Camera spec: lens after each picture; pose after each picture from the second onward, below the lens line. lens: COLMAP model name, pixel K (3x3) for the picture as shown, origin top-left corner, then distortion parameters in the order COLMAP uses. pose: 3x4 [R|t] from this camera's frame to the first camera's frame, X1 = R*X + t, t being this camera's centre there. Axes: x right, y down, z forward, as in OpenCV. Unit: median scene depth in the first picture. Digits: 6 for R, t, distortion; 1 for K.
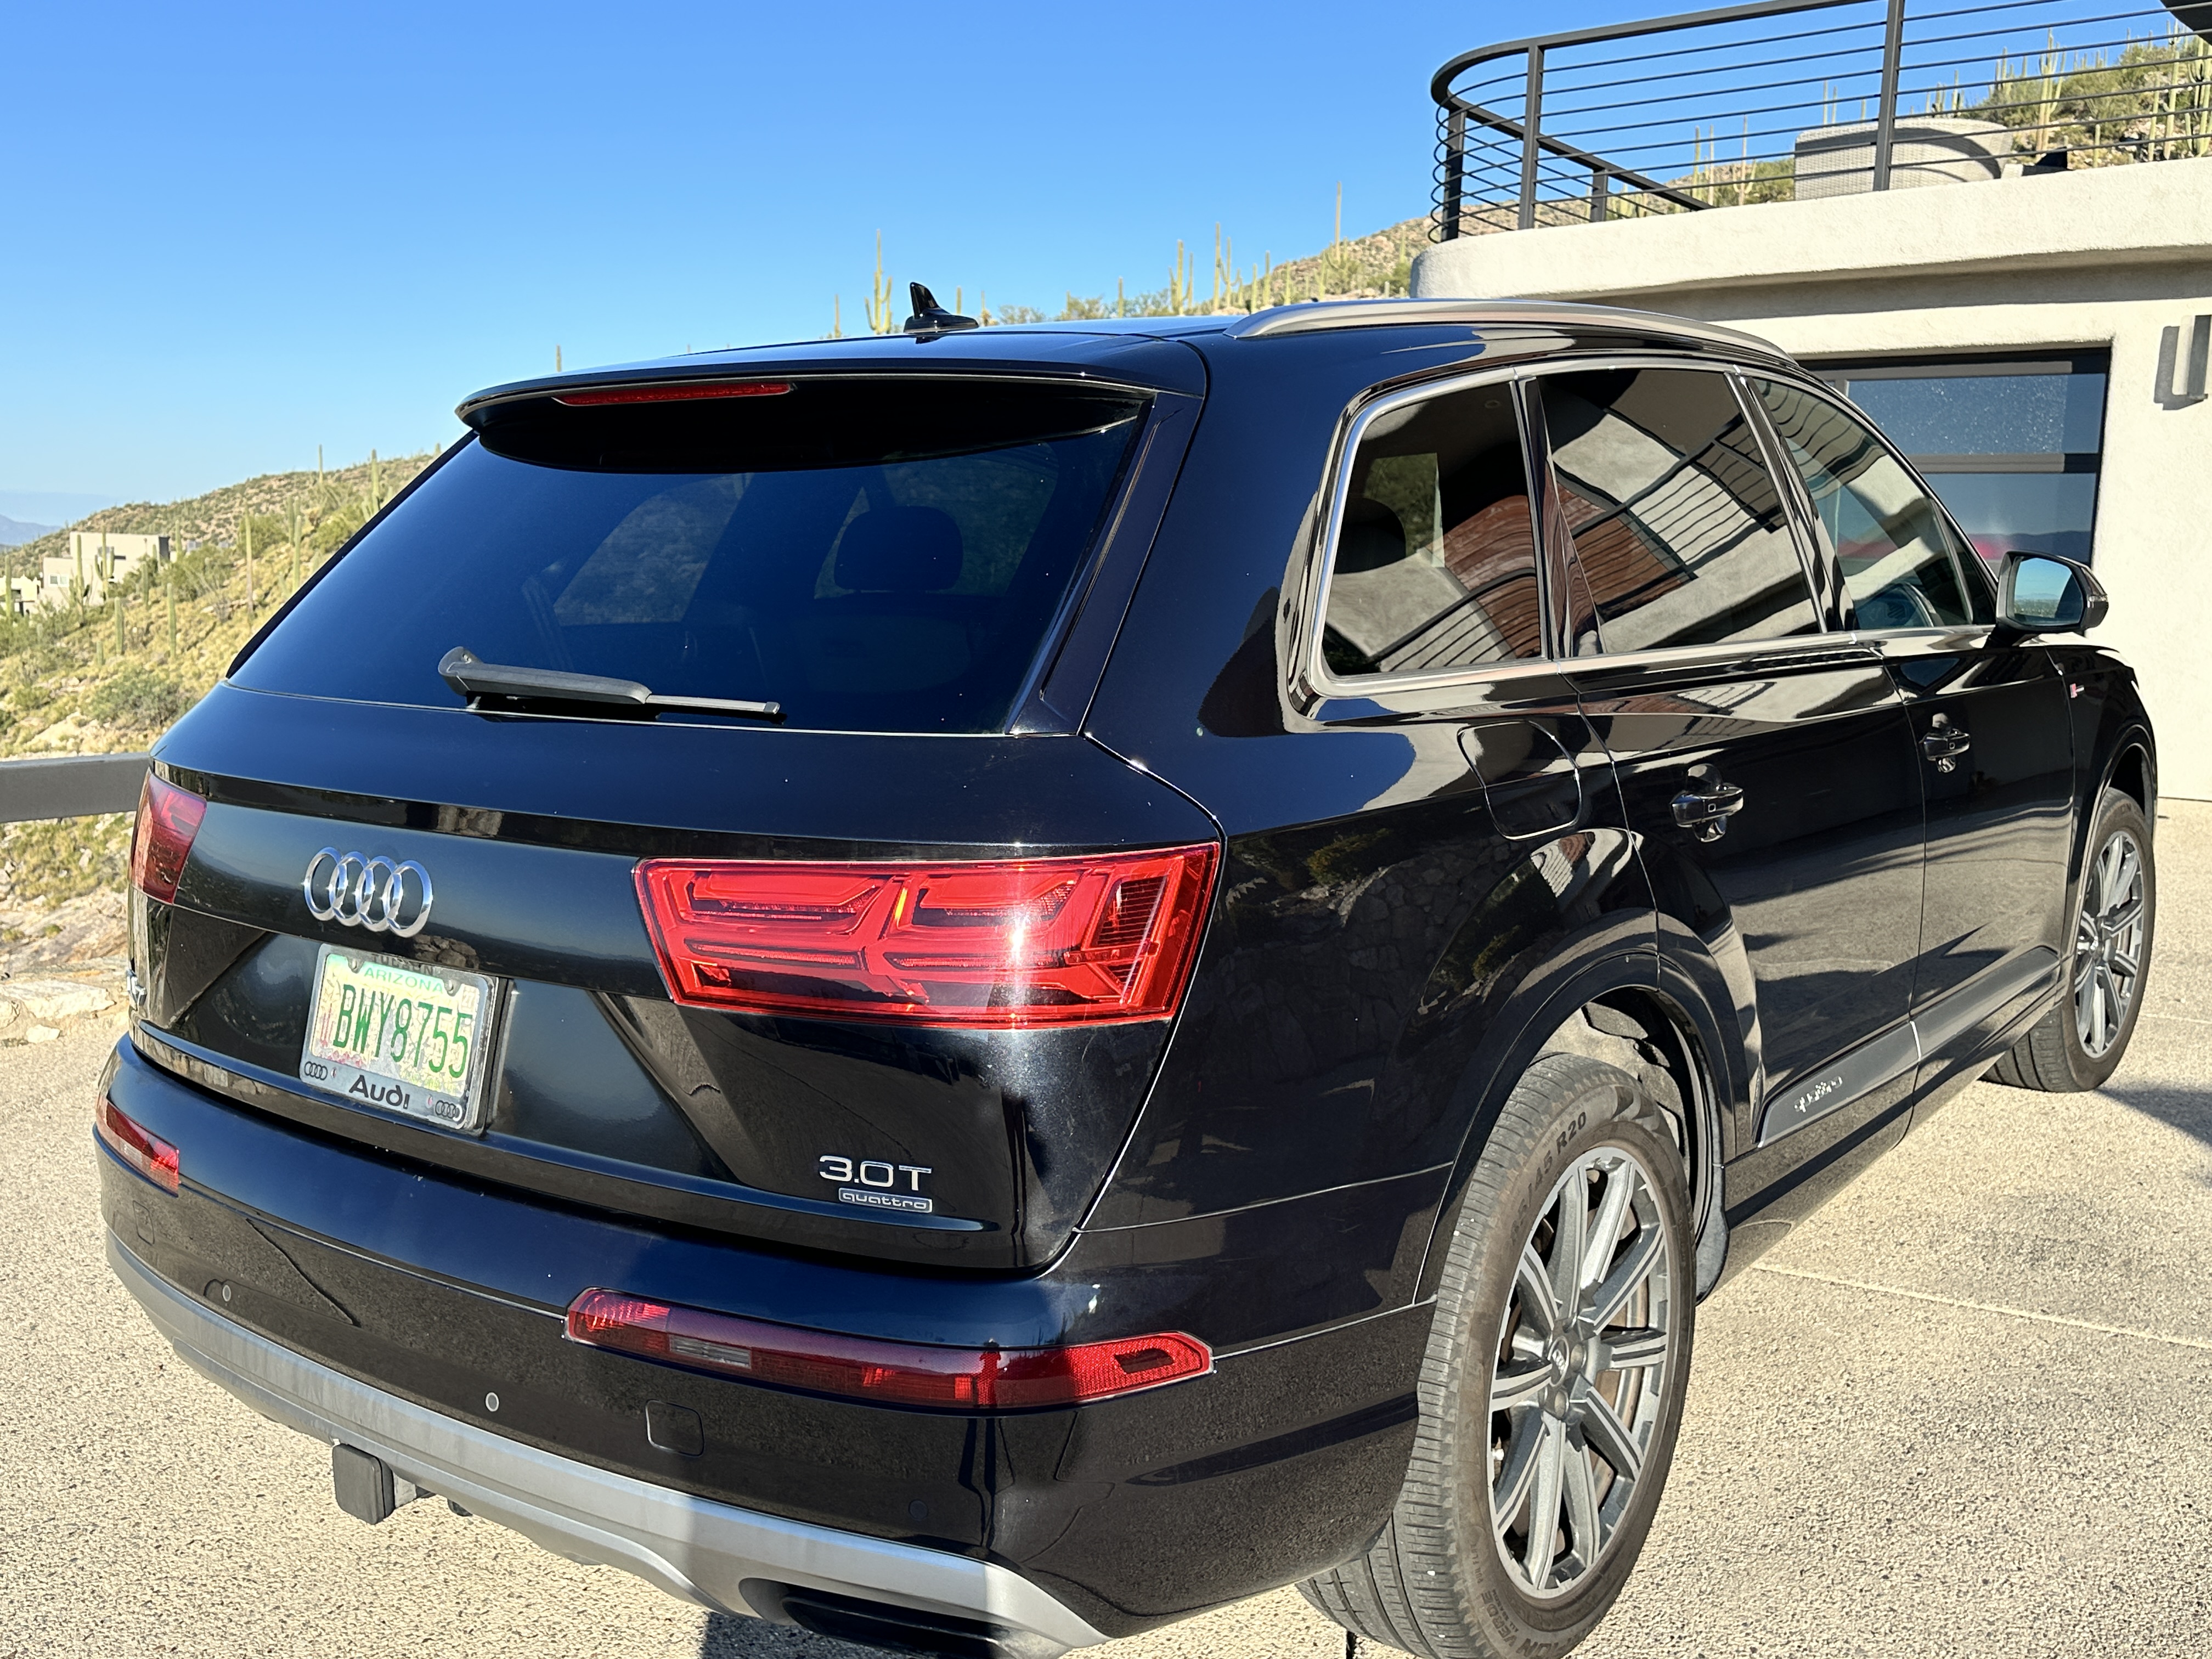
lens RADIAL K [[1989.4, 0, 1115.4], [0, 1989.4, 828.9], [0, 0, 1]] dist [0.088255, -0.017733]
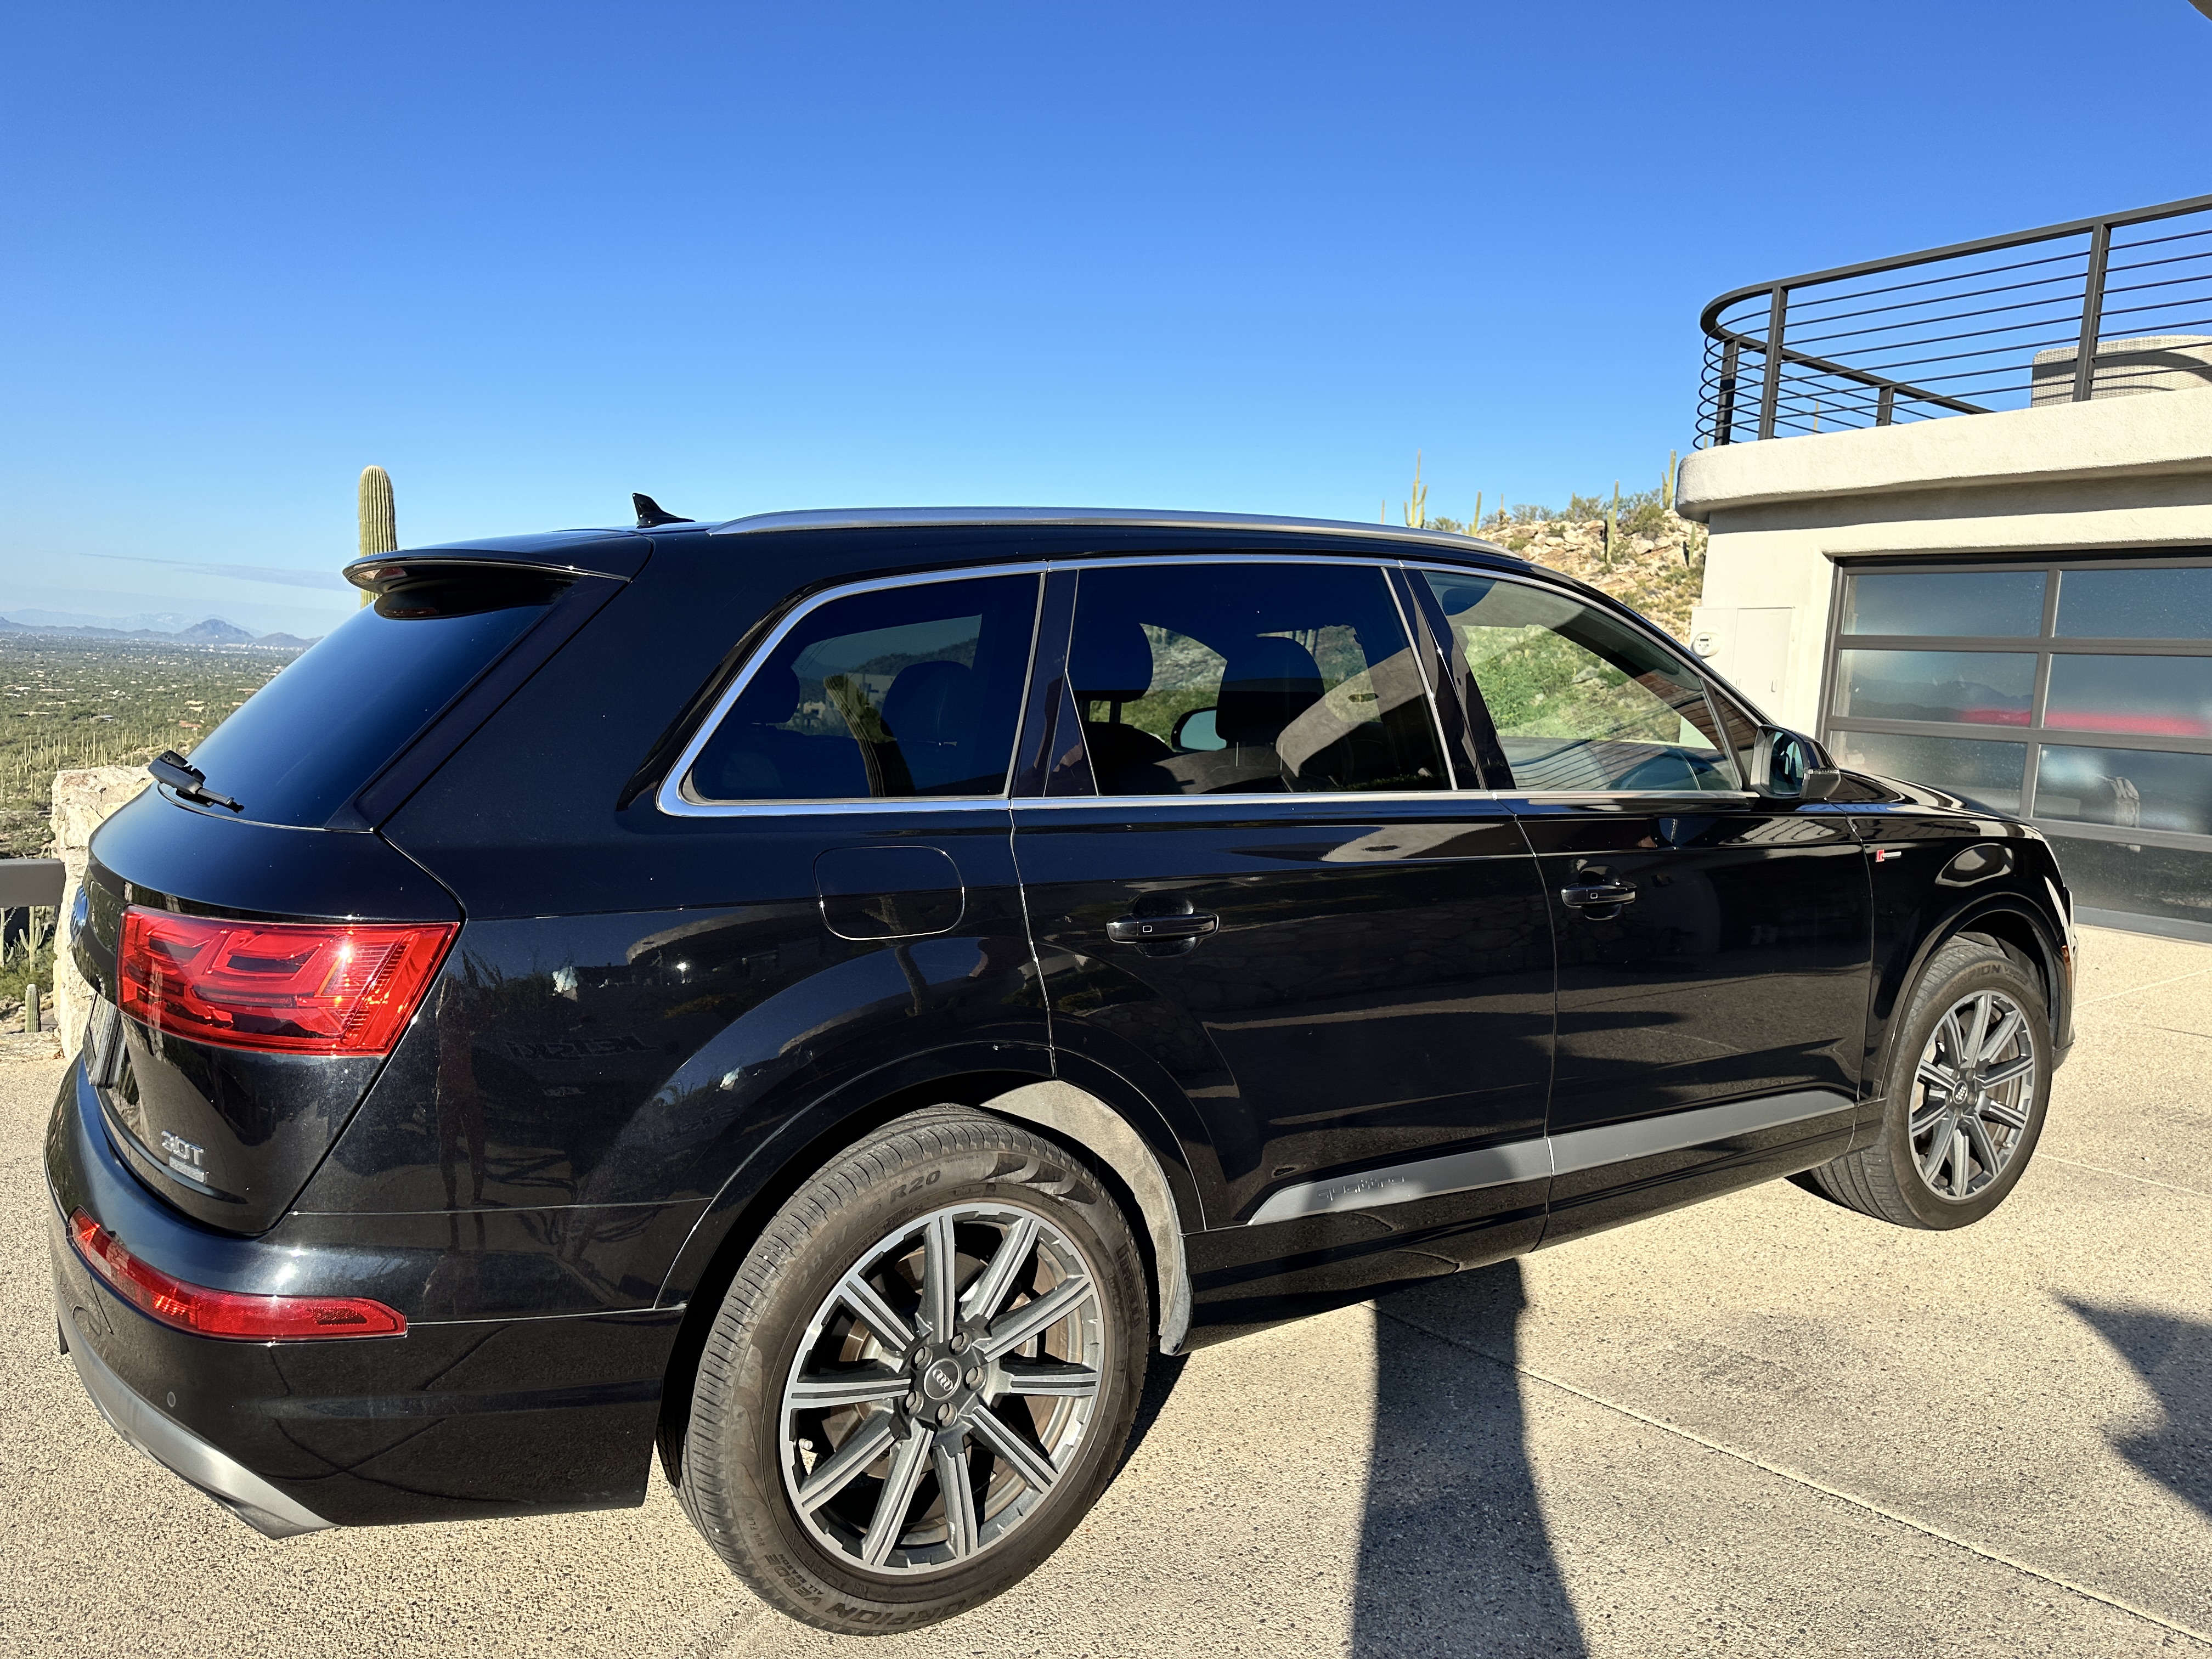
lens RADIAL K [[1577.7, 0, 1108.2], [0, 1577.7, 842.5], [0, 0, 1]] dist [0.046940, -0.014762]
pose [[0.955508, 0.058380, -0.289131, 0.510671], [-0.071459, 0.996834, -0.034877, -0.024950], [0.286180, 0.053987, 0.956654, 0.095137]]
